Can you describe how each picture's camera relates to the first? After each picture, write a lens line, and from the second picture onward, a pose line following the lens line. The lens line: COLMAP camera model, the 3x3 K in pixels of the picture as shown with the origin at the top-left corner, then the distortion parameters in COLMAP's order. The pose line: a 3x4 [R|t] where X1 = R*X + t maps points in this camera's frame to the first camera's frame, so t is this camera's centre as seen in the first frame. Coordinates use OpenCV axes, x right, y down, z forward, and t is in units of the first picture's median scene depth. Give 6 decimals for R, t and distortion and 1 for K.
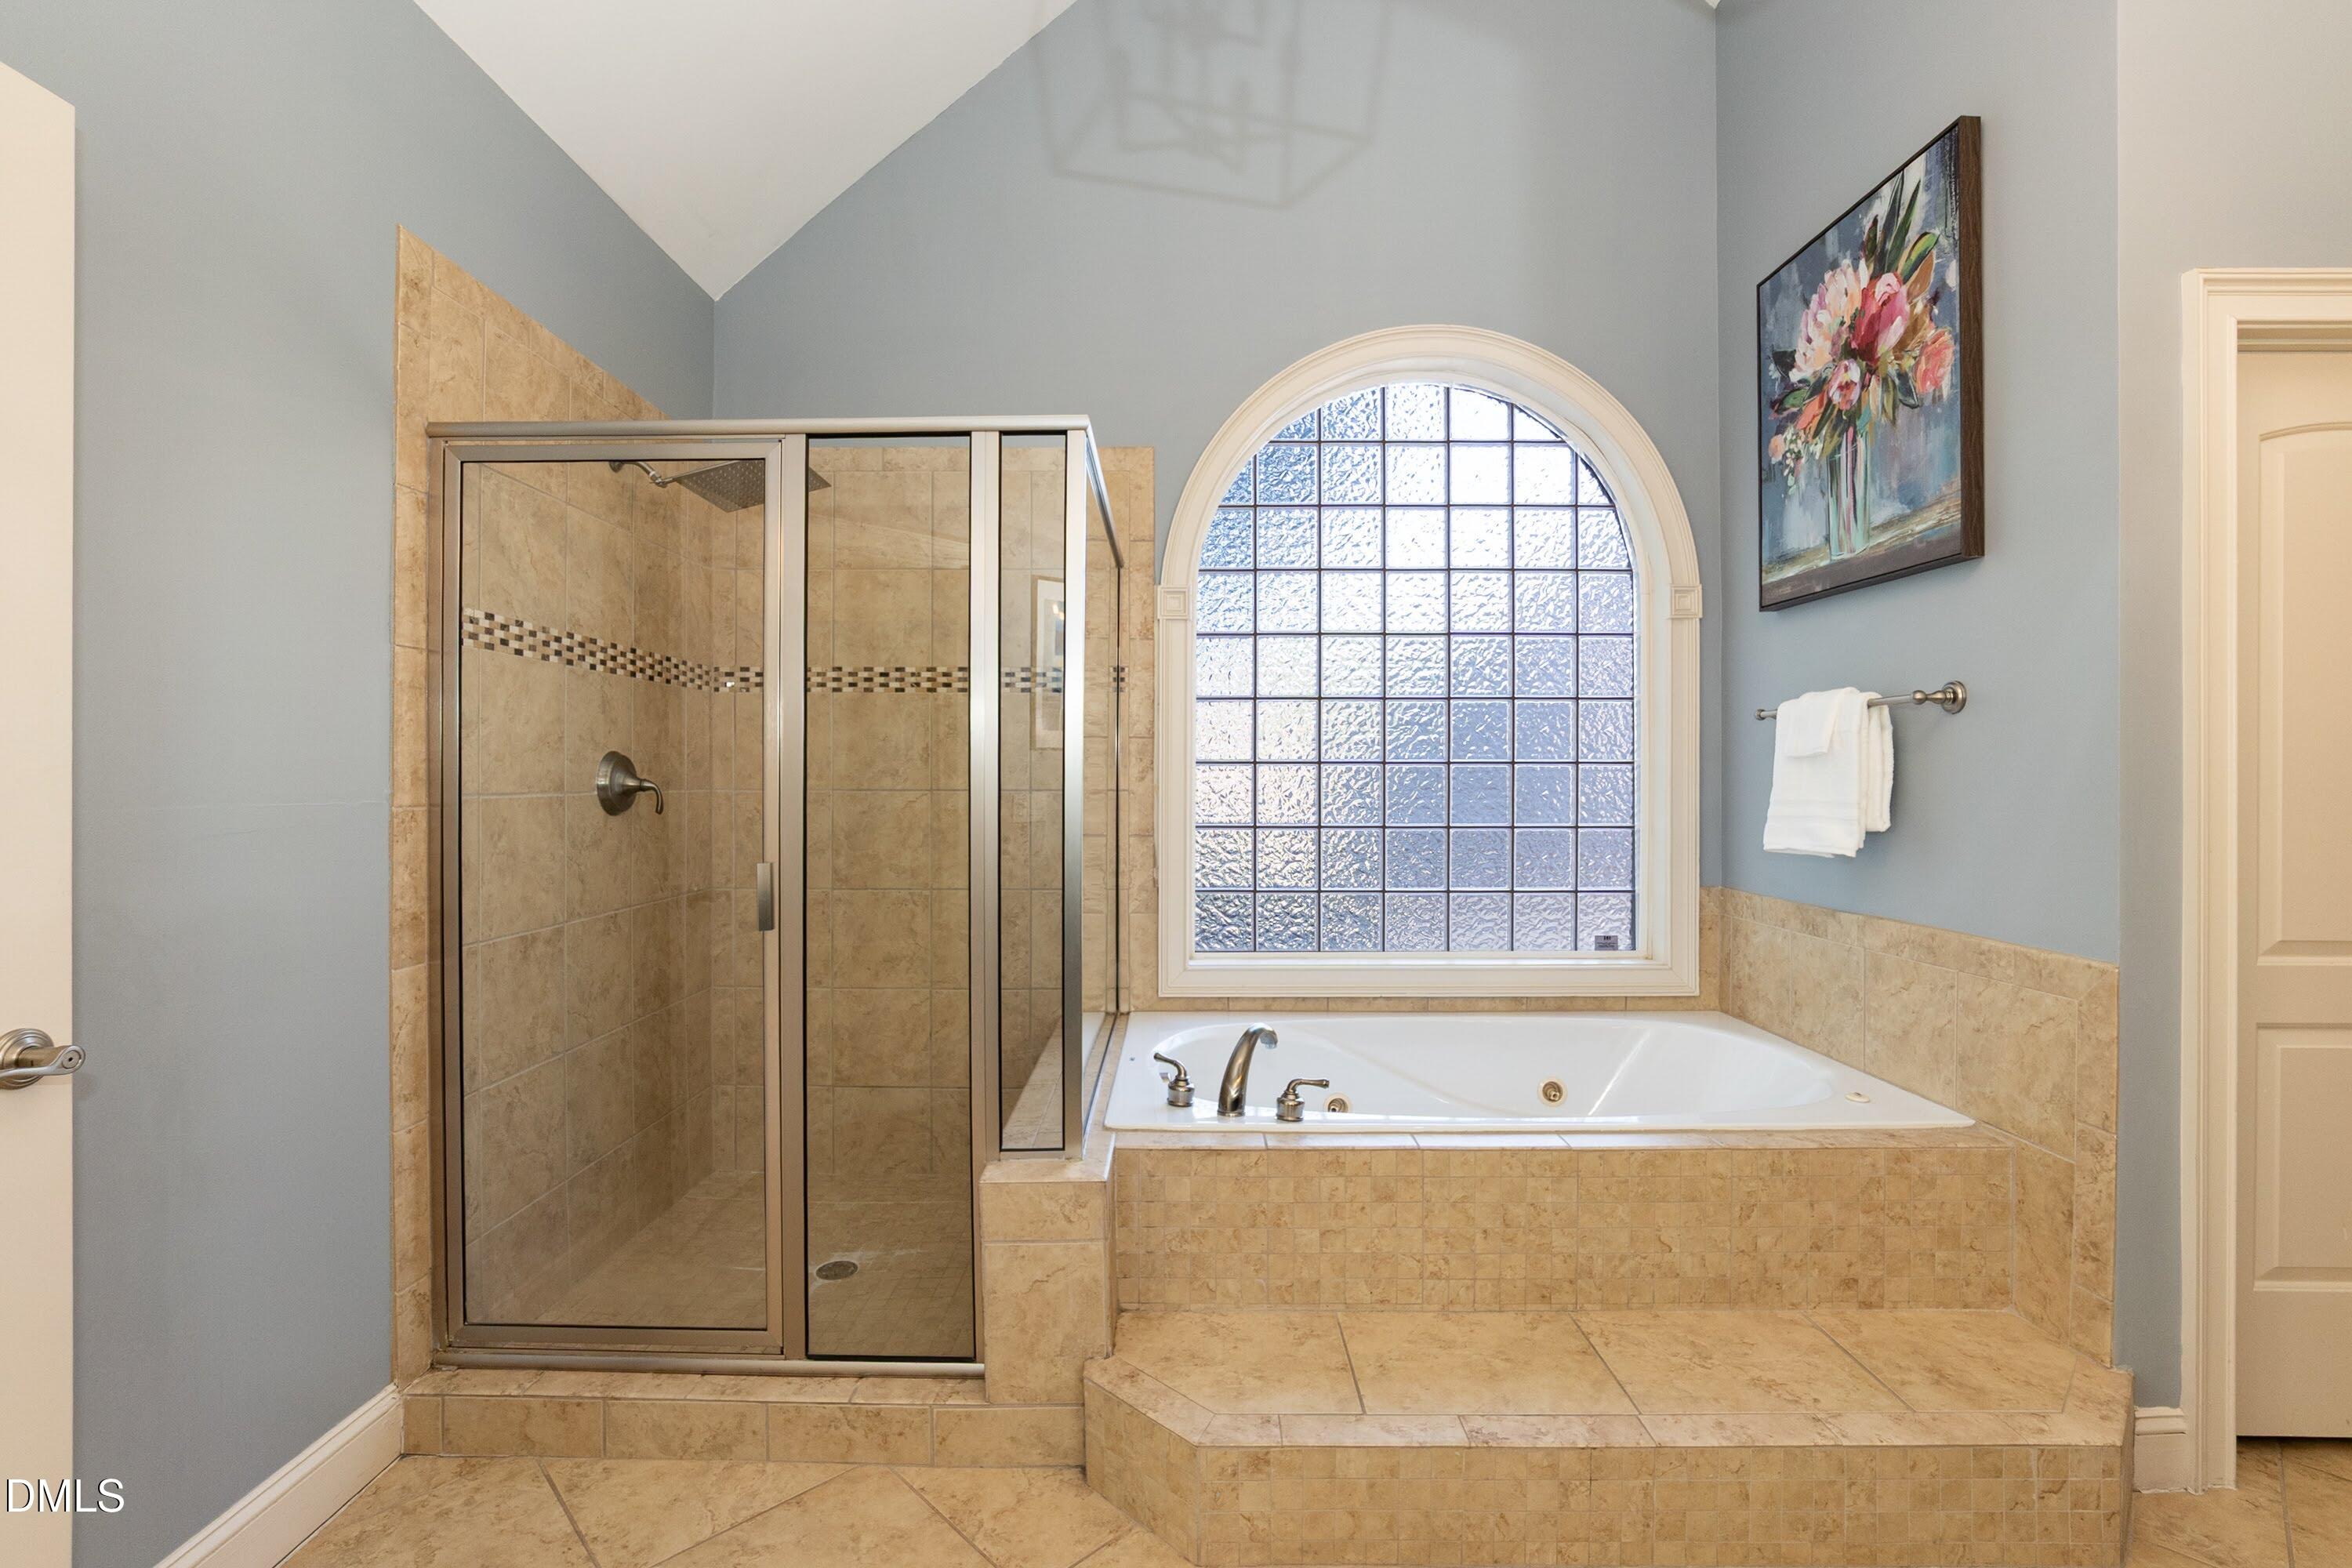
lens RADIAL K [[1035.7, 0, 1175.8], [0, 1035.7, 776.8], [0, 0, 1]] dist [-0.036995, 0.011759]
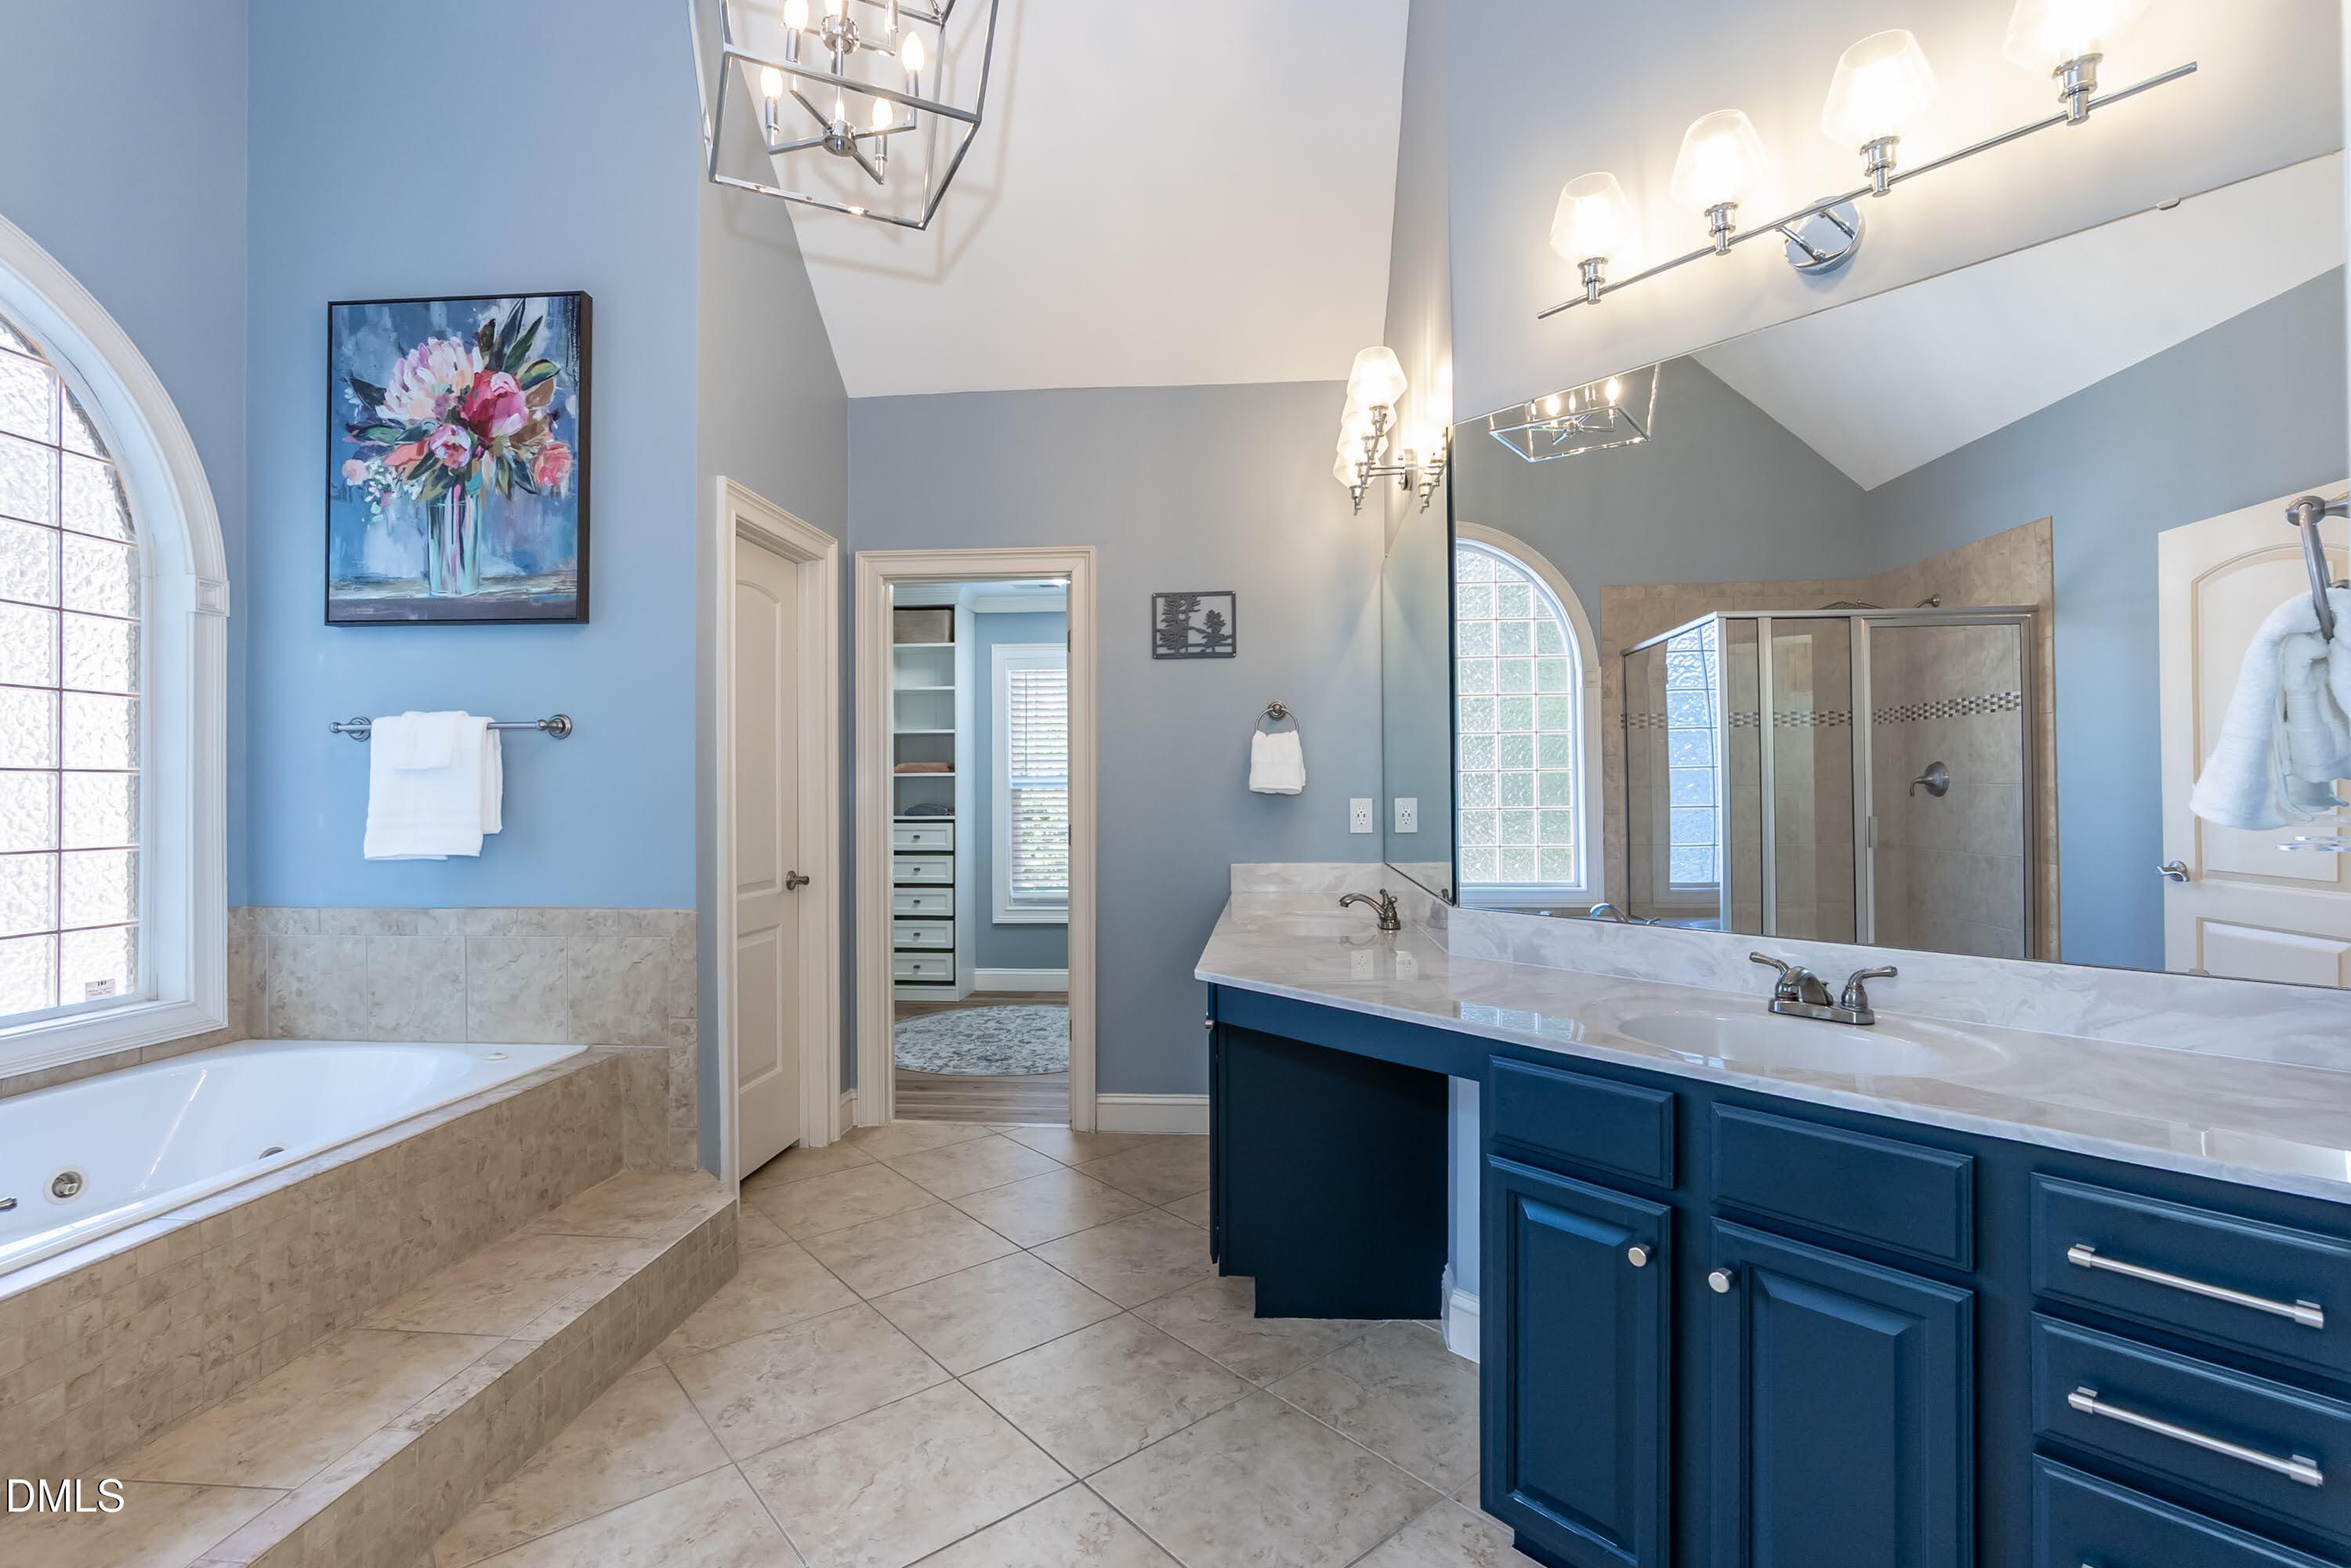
lens RADIAL K [[1035.2, 0, 1175.3], [0, 1035.2, 776.8], [0, 0, 1]] dist [-0.036995, 0.011759]
pose [[0.091704, 0.012289, 0.995711, -0.428353], [0.004068, 0.999911, -0.012715, 0.005217], [-0.995778, 0.005217, 0.091645, 0.093077]]
